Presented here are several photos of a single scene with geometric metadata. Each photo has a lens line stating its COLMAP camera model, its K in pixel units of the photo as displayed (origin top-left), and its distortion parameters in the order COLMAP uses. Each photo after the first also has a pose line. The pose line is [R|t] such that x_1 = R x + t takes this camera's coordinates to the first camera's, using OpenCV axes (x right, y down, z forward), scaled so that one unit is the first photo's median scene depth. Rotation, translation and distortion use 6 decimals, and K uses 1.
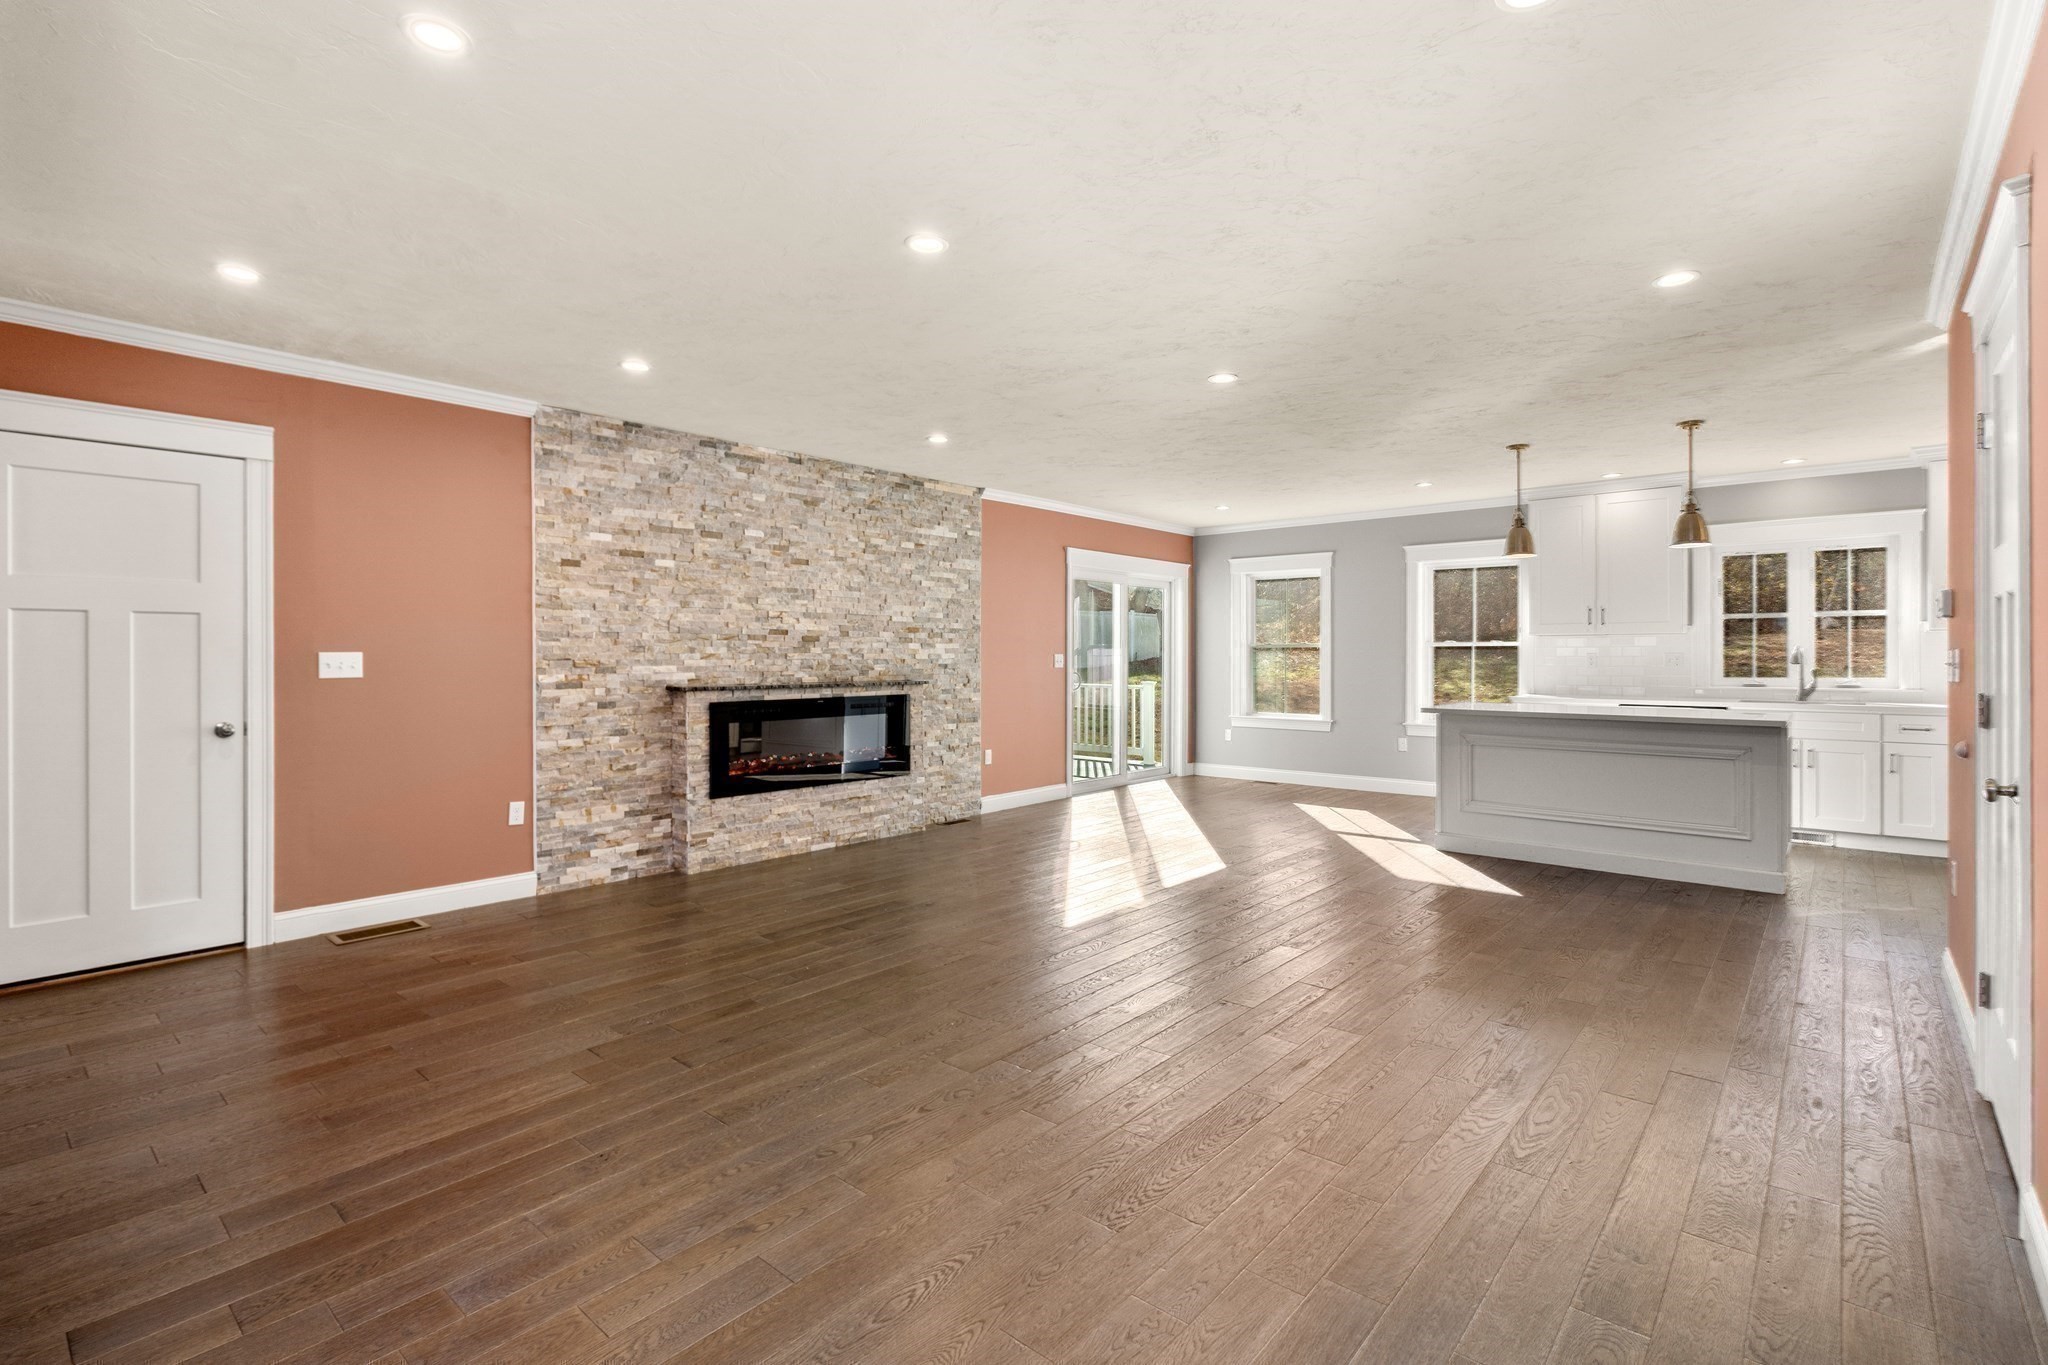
lens RADIAL K [[976.5, 0, 1025.7], [0, 976.5, 652.5], [0, 0, 1]] dist [0.001472, 0.000284]
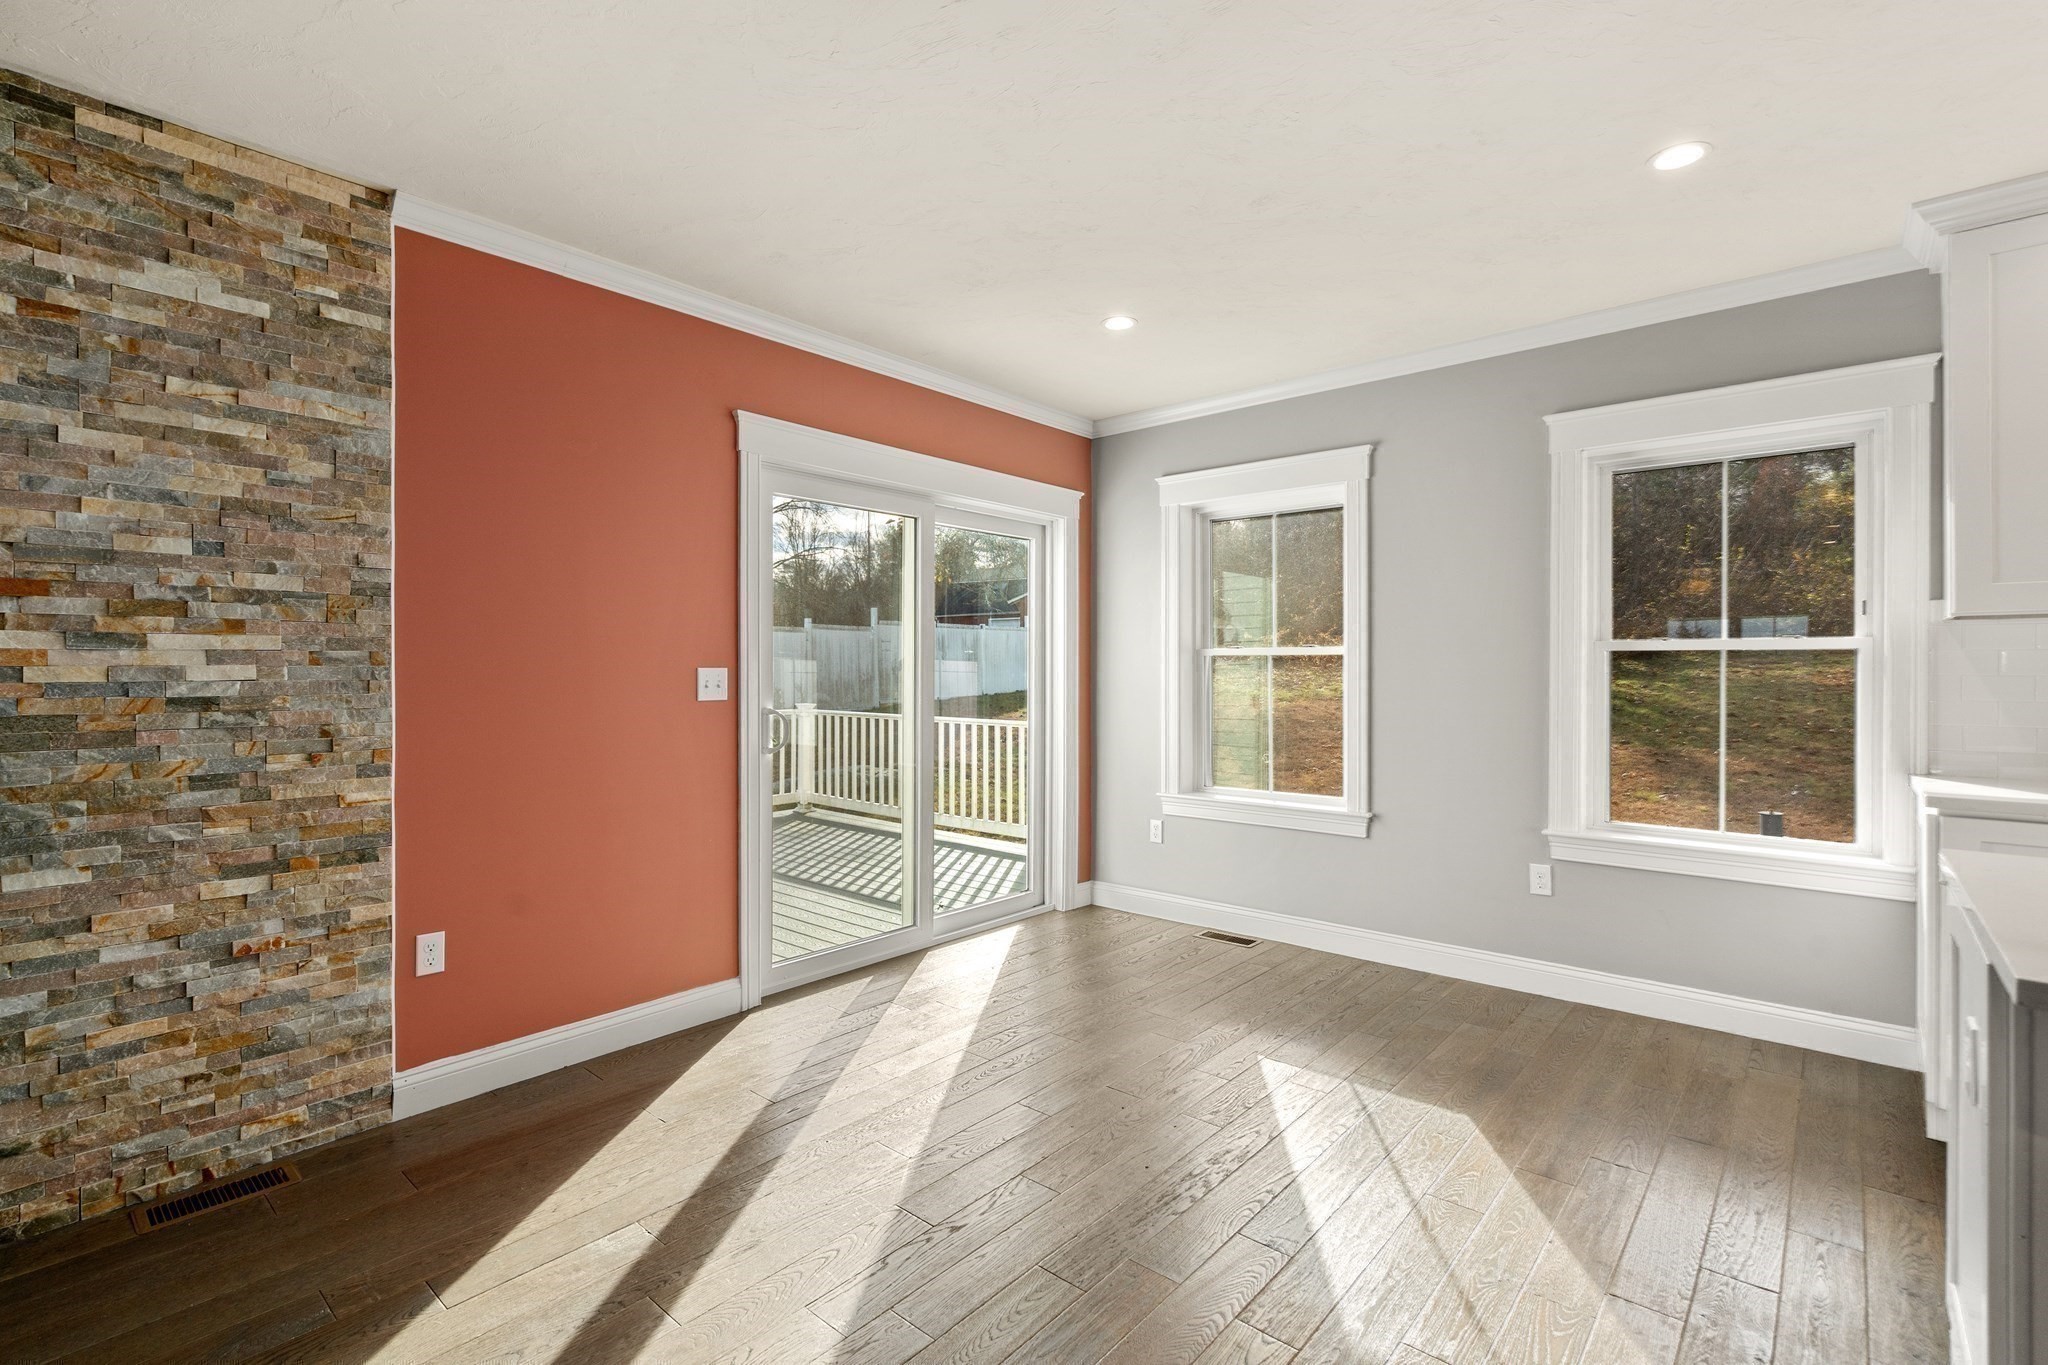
lens RADIAL K [[937.9, 0, 1012.1], [0, 937.9, 668.6], [0, 0, 1]] dist [0.001285, 0.000593]
pose [[0.999759, 0.000955, -0.021955, 0.189936], [-0.000915, 0.999998, 0.001827, 0.001336], [0.021957, -0.001806, 0.999757, 0.684362]]
